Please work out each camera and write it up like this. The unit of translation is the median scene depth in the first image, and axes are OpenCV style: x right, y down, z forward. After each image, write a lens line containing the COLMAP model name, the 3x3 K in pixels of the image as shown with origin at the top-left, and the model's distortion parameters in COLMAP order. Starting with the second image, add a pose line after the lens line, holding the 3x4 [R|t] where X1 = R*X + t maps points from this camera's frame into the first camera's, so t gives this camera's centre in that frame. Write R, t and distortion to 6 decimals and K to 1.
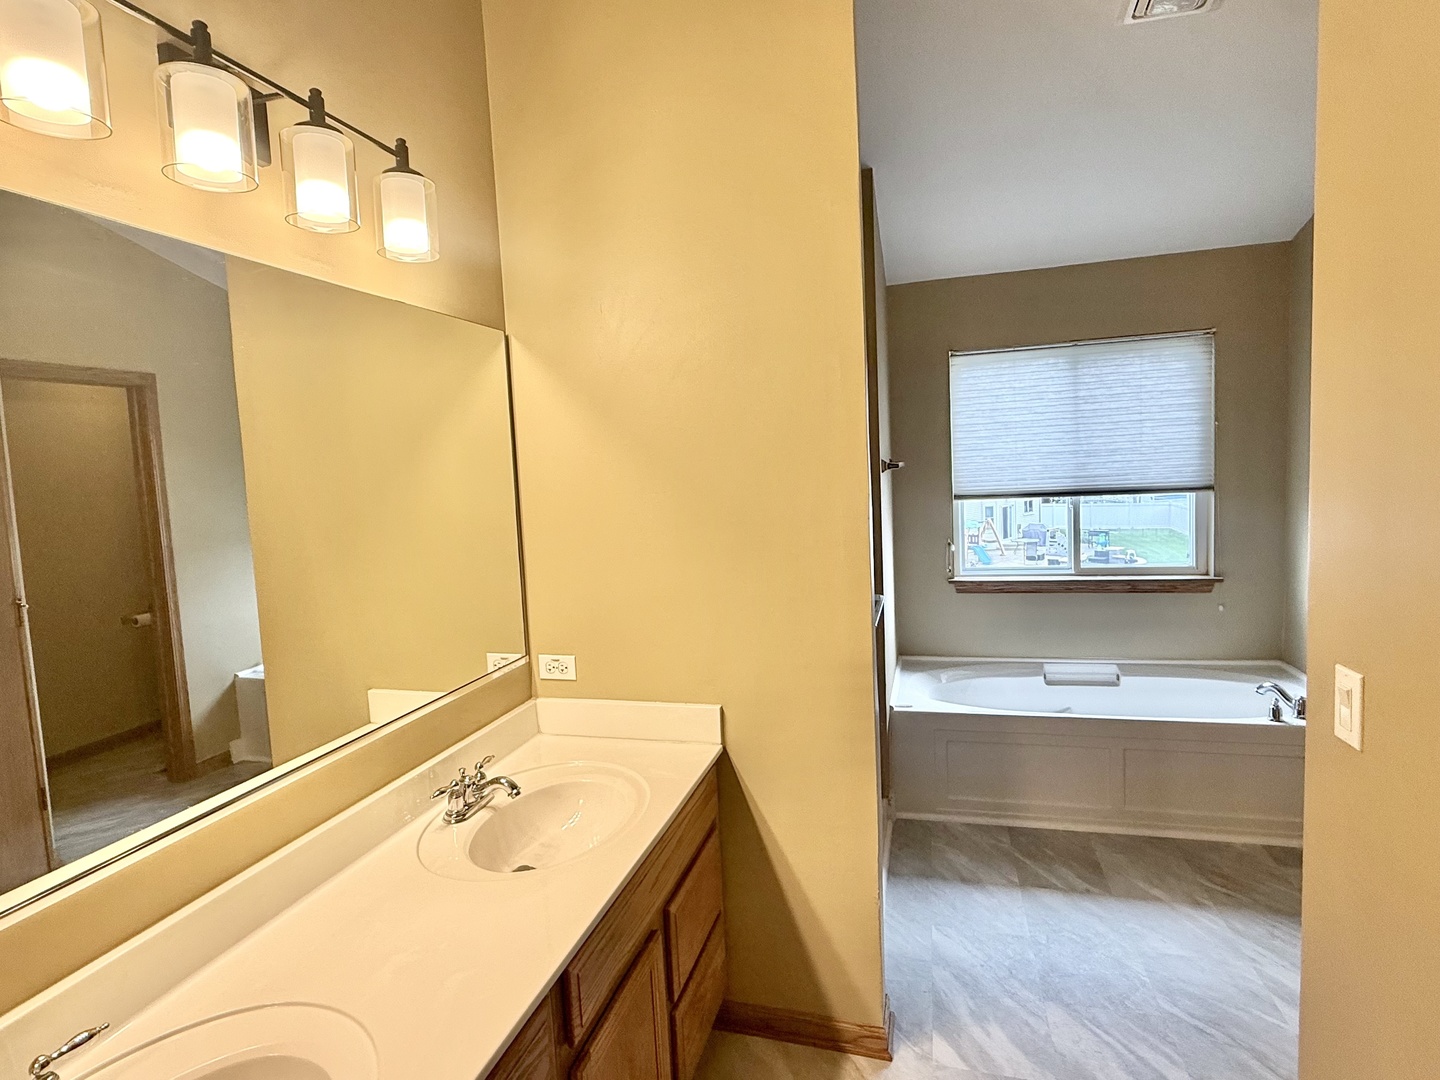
lens RADIAL K [[767.4, 0, 720.0], [0, 767.4, 540.0], [0, 0, 1]] dist [0.023057, 0.000173]
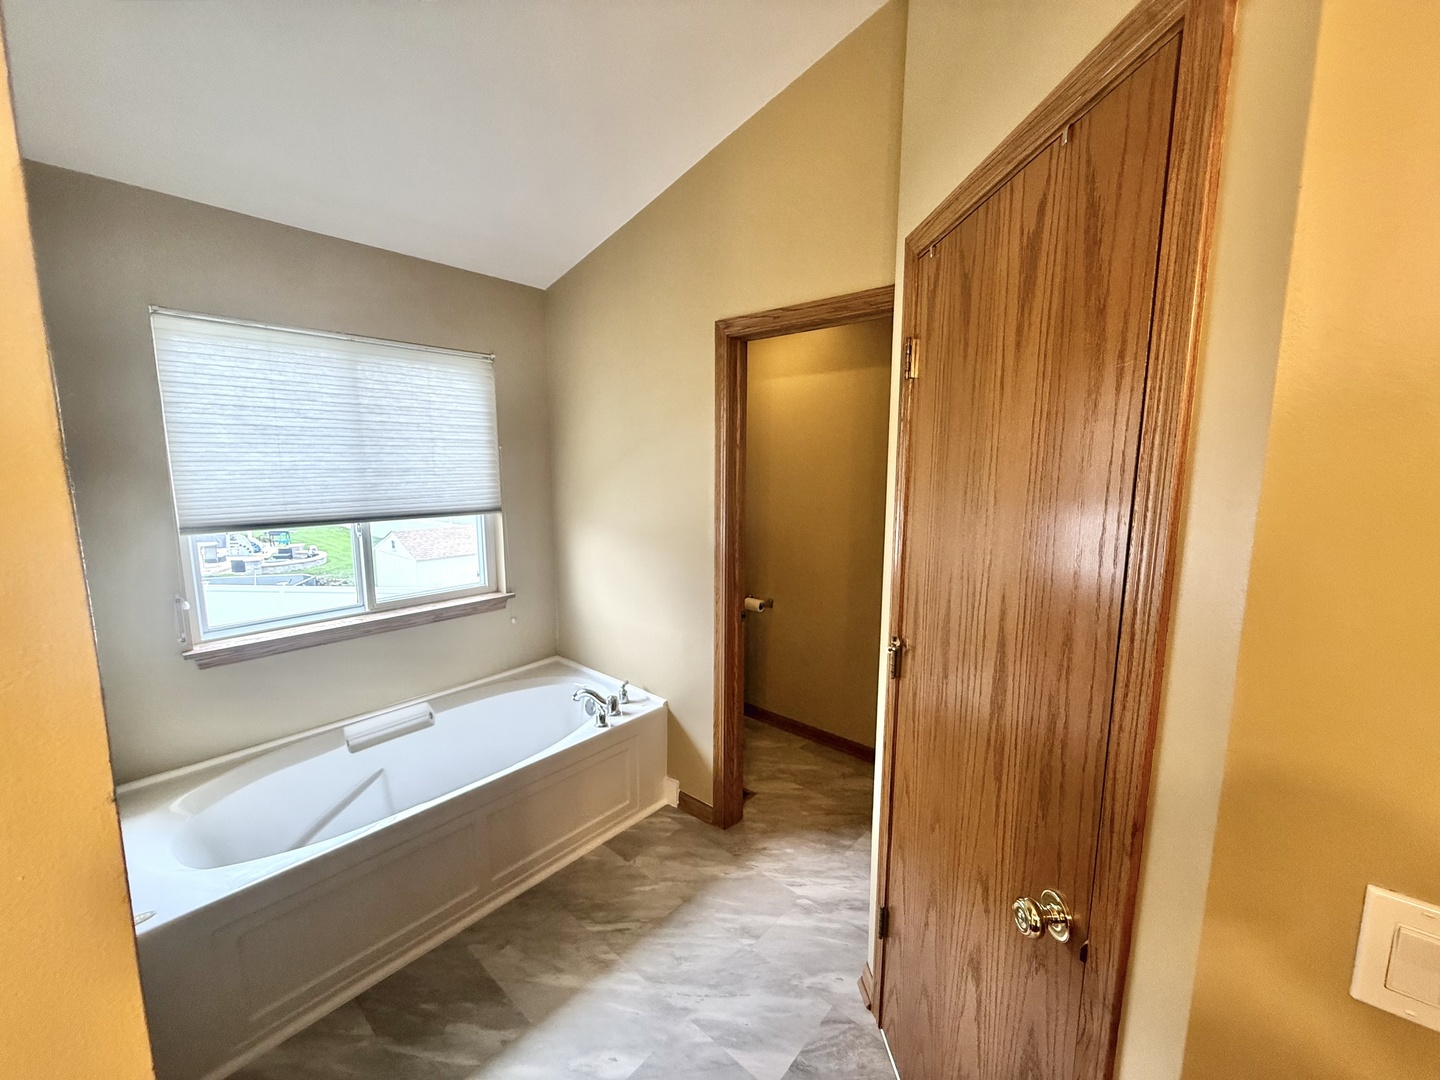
lens RADIAL K [[575.1, 0, 720.0], [0, 575.1, 540.0], [0, 0, 1]] dist [-0.000039, -0.000025]
pose [[0.435889, -0.075243, 0.896850, 0.063800], [0.061830, 0.996648, 0.053565, -0.048093], [-0.897874, 0.032104, 0.439080, 0.381846]]
